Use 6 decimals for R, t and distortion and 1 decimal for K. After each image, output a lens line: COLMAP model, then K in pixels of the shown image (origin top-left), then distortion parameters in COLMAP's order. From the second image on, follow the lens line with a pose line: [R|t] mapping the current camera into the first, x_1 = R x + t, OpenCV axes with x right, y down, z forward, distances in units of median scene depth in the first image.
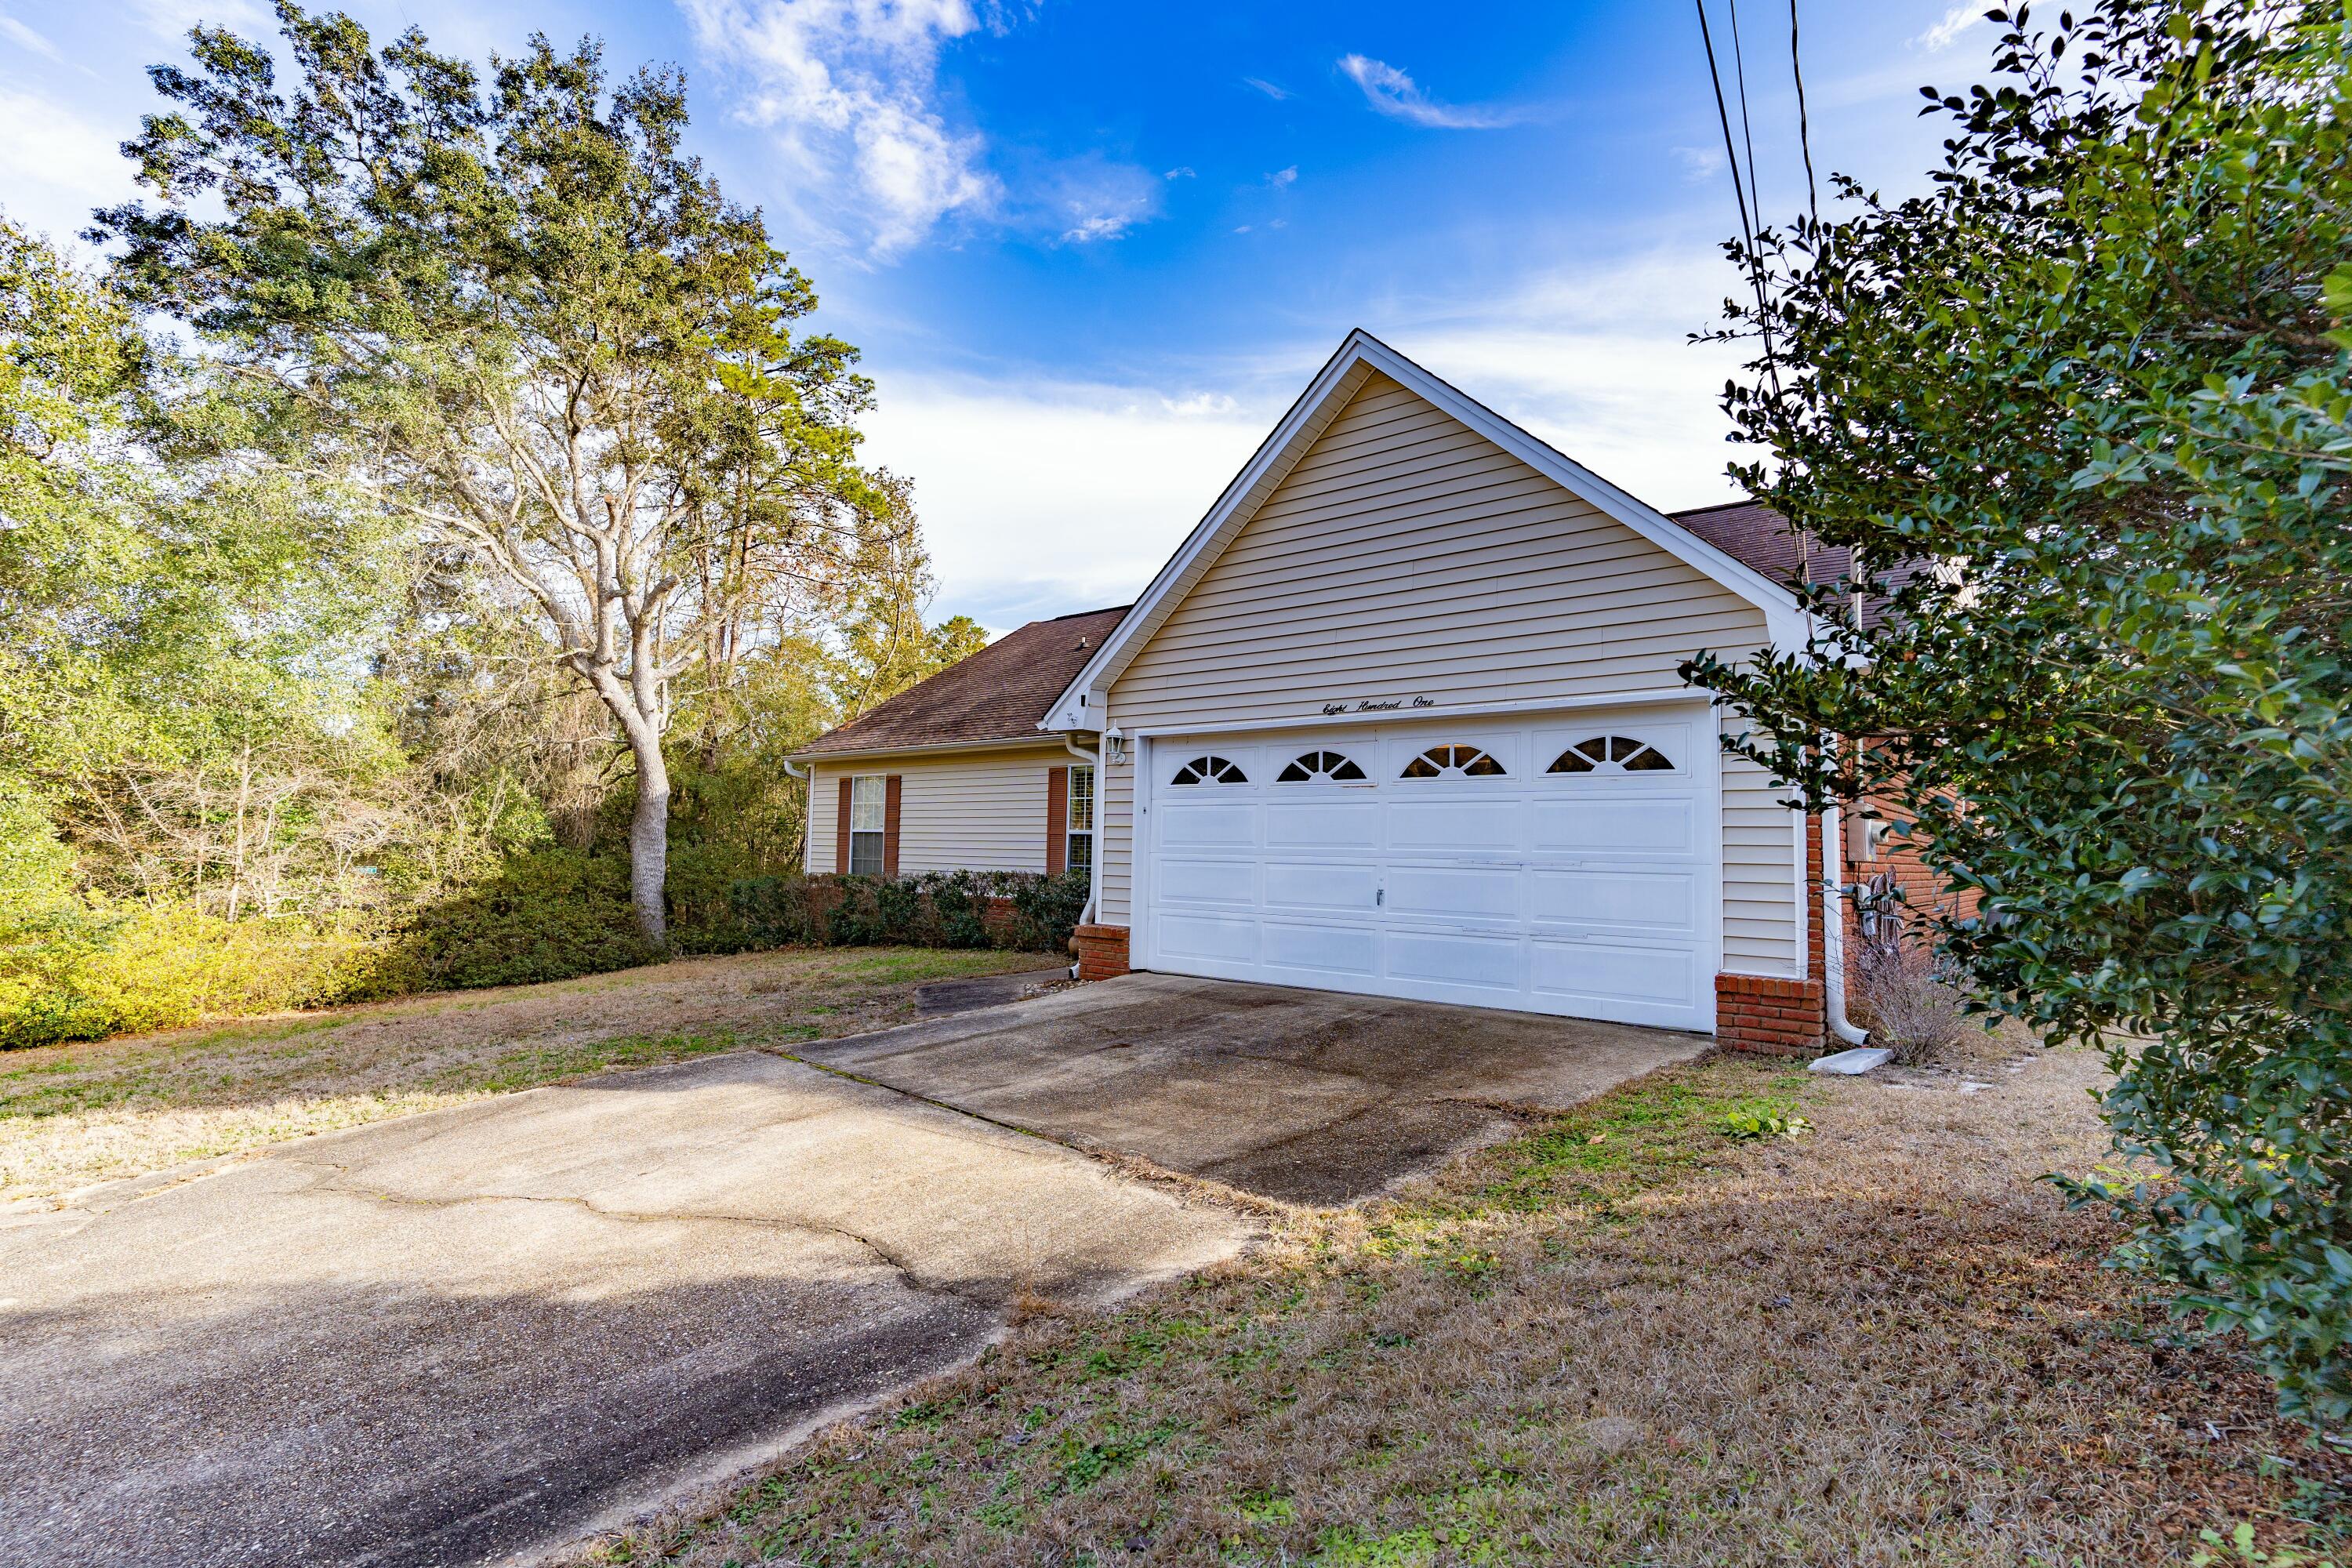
lens RADIAL K [[1119.9, 0, 1176.0], [0, 1119.9, 784.0], [0, 0, 1]] dist [0.003600, 0.000111]
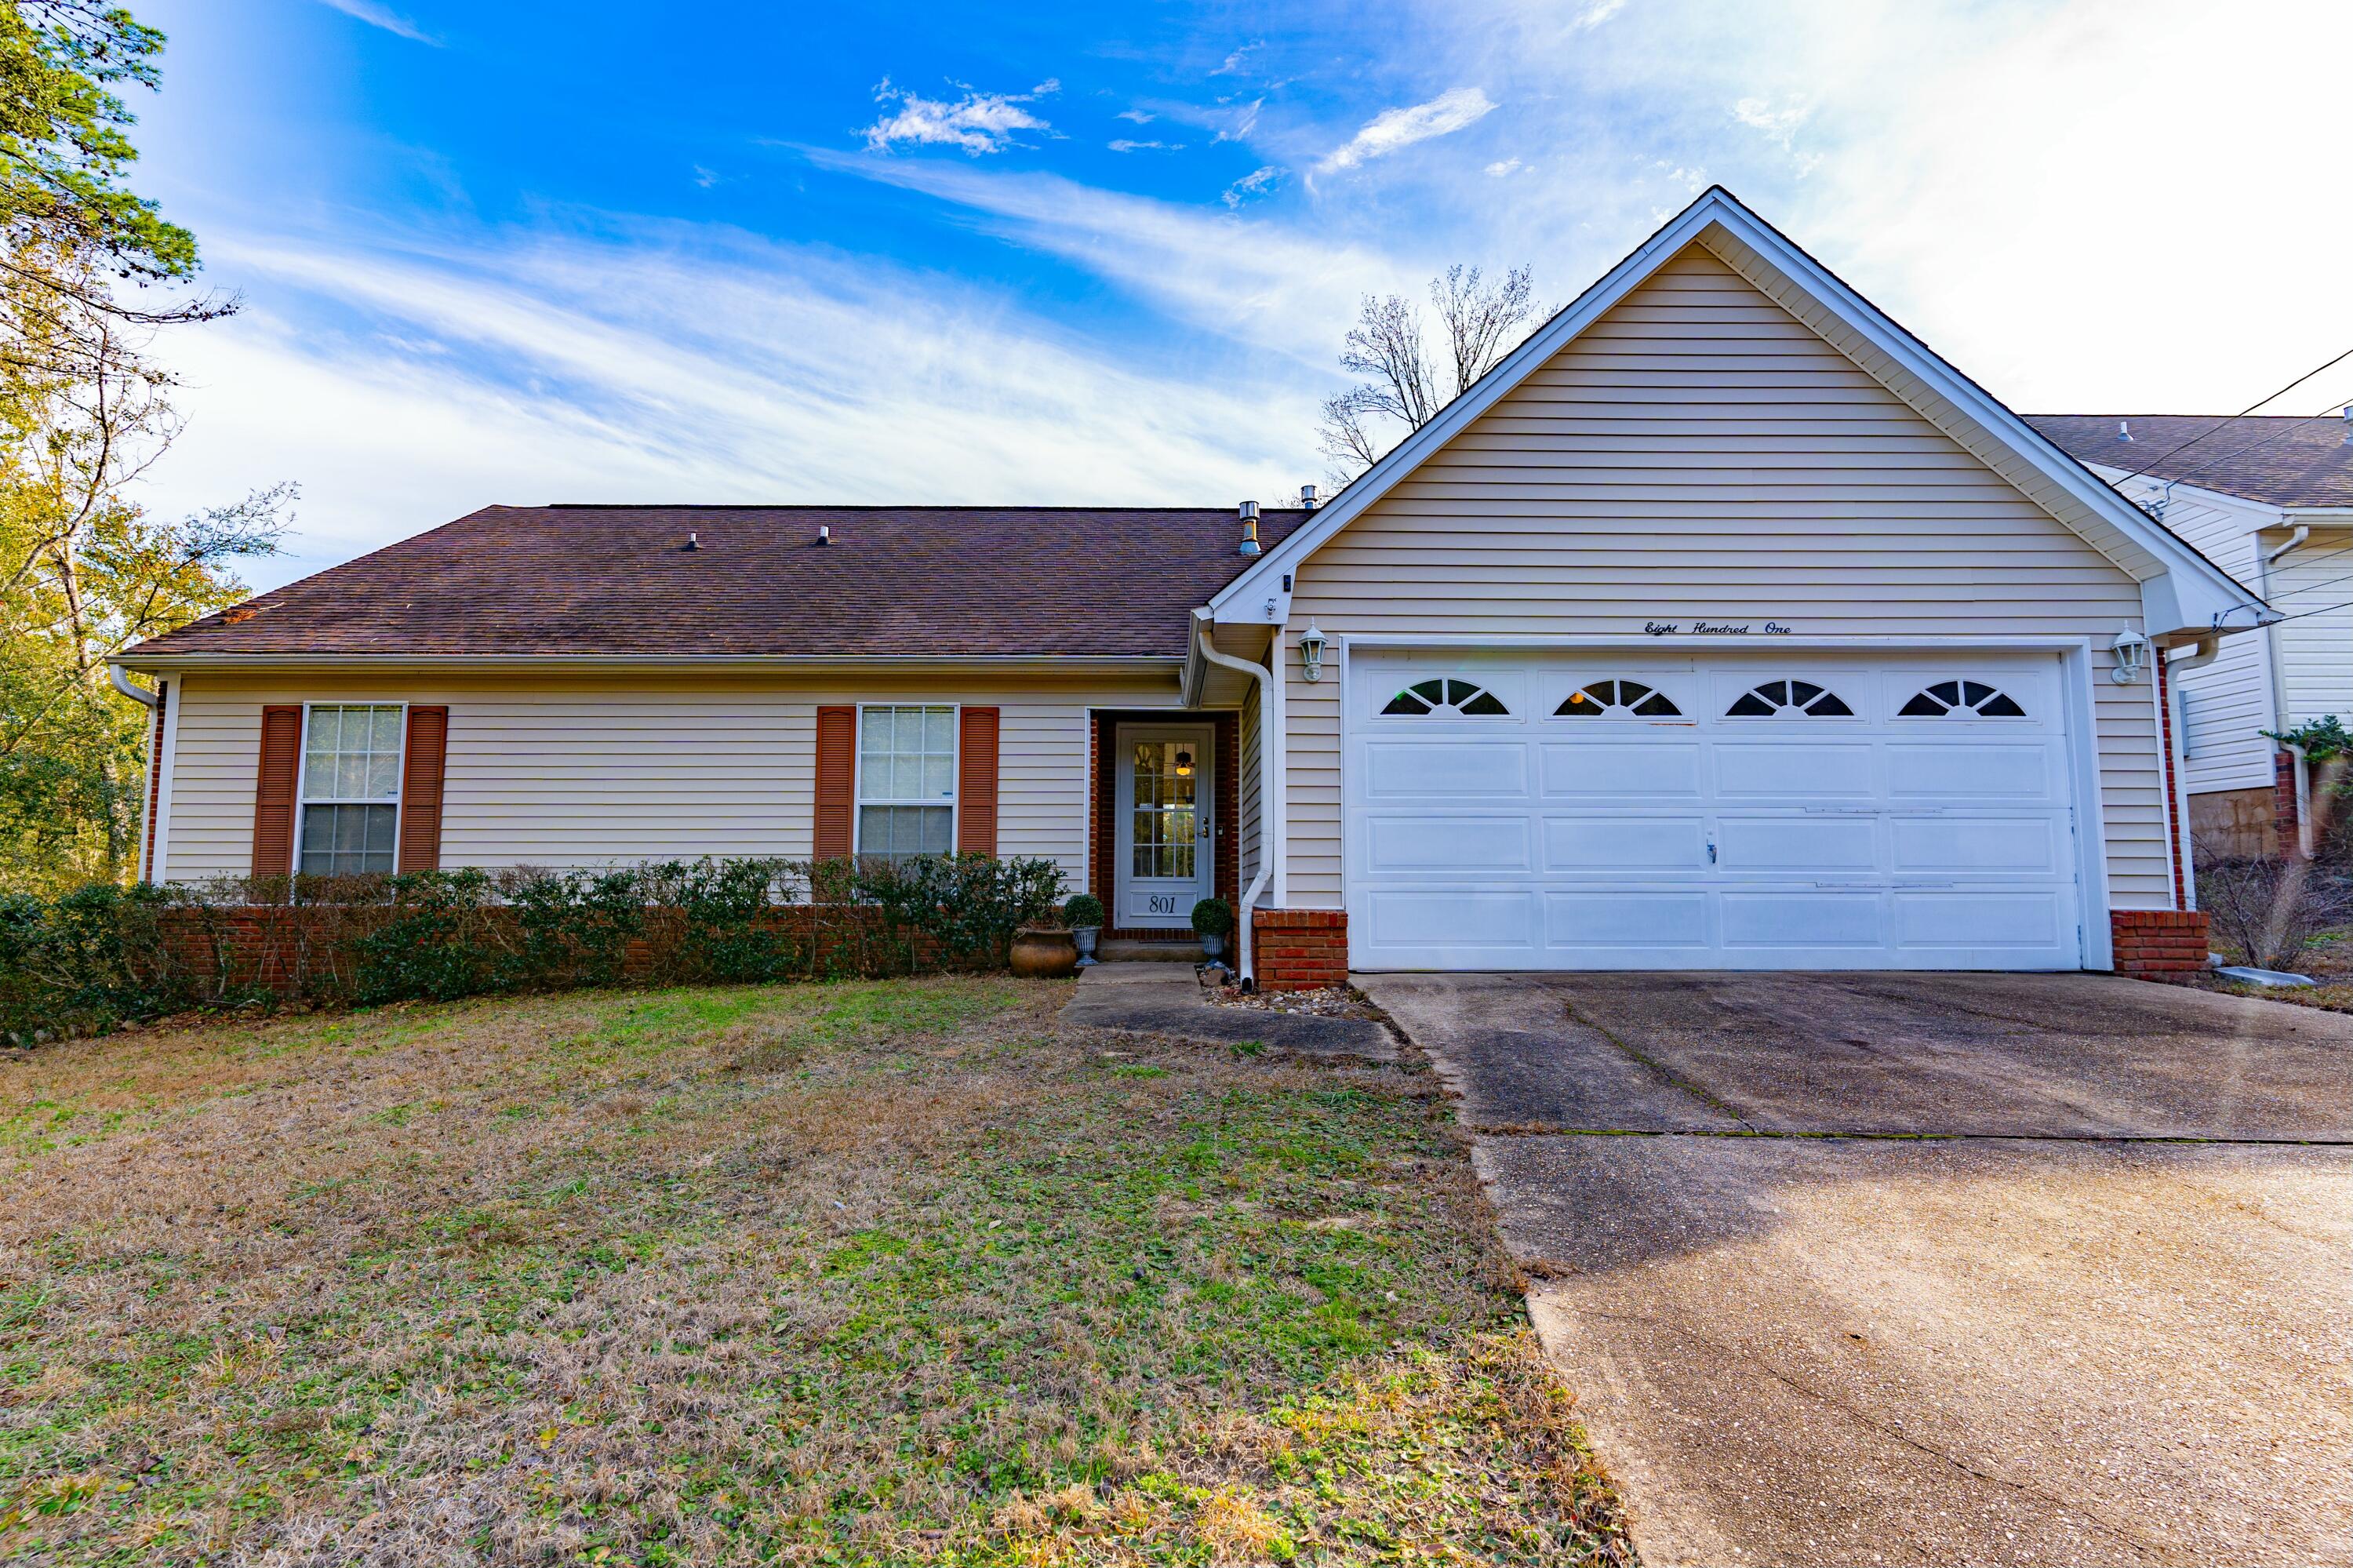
lens RADIAL K [[1162.1, 0, 1176.5], [0, 1162.1, 784.0], [0, 0, 1]] dist [0.001952, -0.000074]
pose [[0.760804, 0.040983, 0.647687, -0.639882], [-0.025432, 0.999120, -0.033347, 0.080218], [-0.648484, 0.008898, 0.761177, 0.540176]]
